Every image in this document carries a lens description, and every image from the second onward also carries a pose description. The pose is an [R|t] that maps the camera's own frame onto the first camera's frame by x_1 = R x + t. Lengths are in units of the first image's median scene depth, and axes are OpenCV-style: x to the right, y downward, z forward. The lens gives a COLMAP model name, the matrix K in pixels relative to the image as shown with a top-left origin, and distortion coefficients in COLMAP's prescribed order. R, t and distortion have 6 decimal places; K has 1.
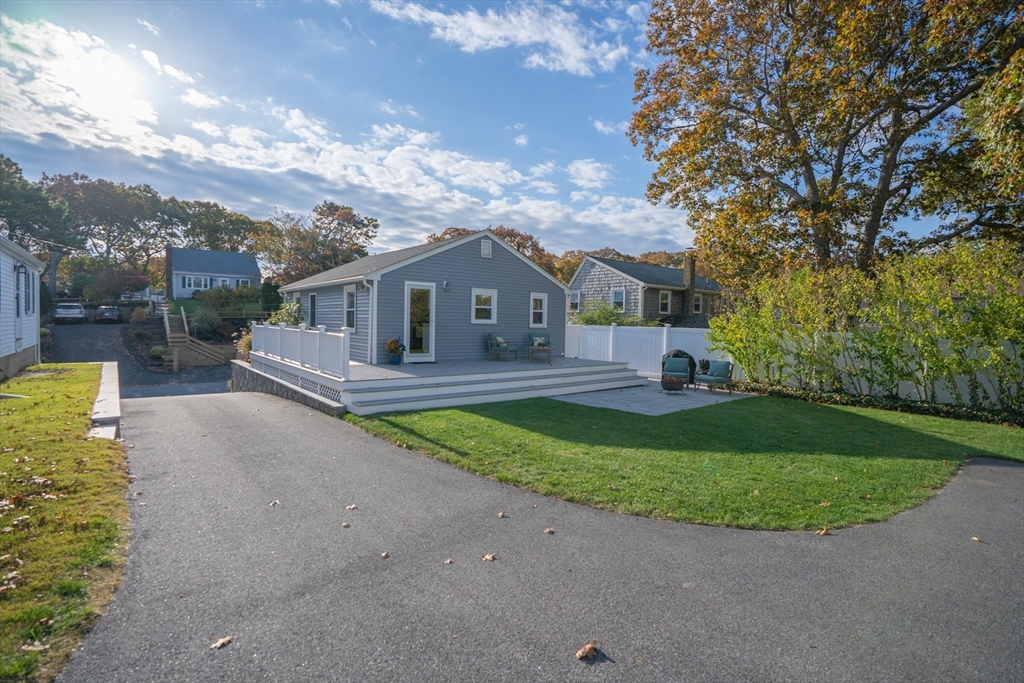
lens RADIAL K [[480.0, 0, 510.9], [0, 480.0, 335.5], [0, 0, 1]] dist [-0.064836, 0.025790]
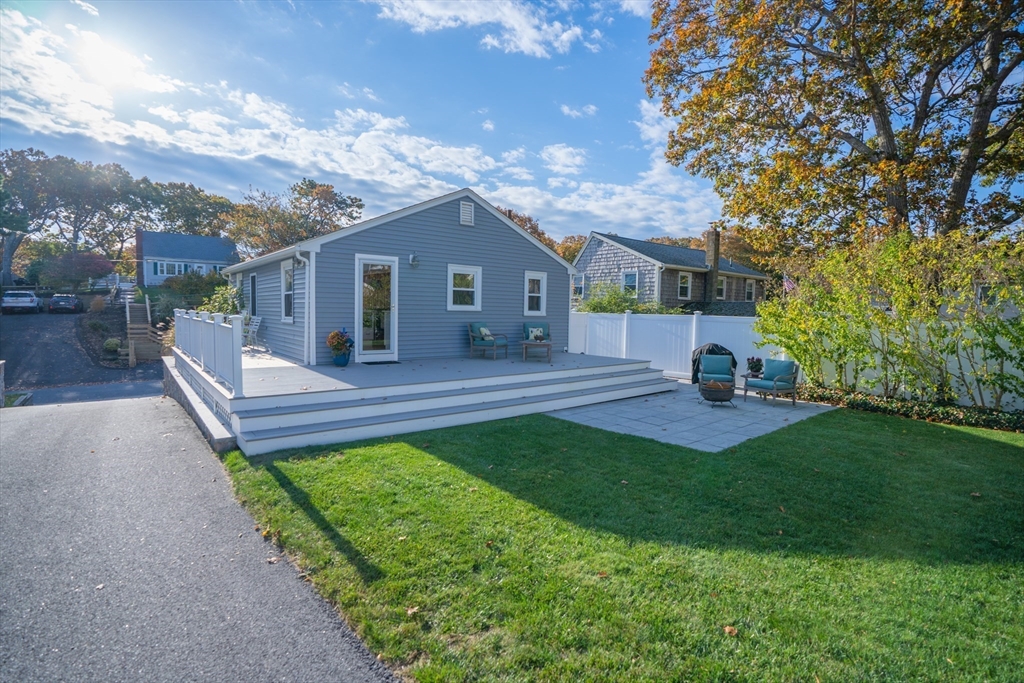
lens RADIAL K [[480.0, 0, 510.9], [0, 480.0, 335.5], [0, 0, 1]] dist [-0.064836, 0.025790]
pose [[0.999996, -0.002652, 0.000301, 0.015309], [0.002644, 0.999726, 0.023243, -0.002074], [-0.000363, -0.023243, 0.999730, 0.187175]]
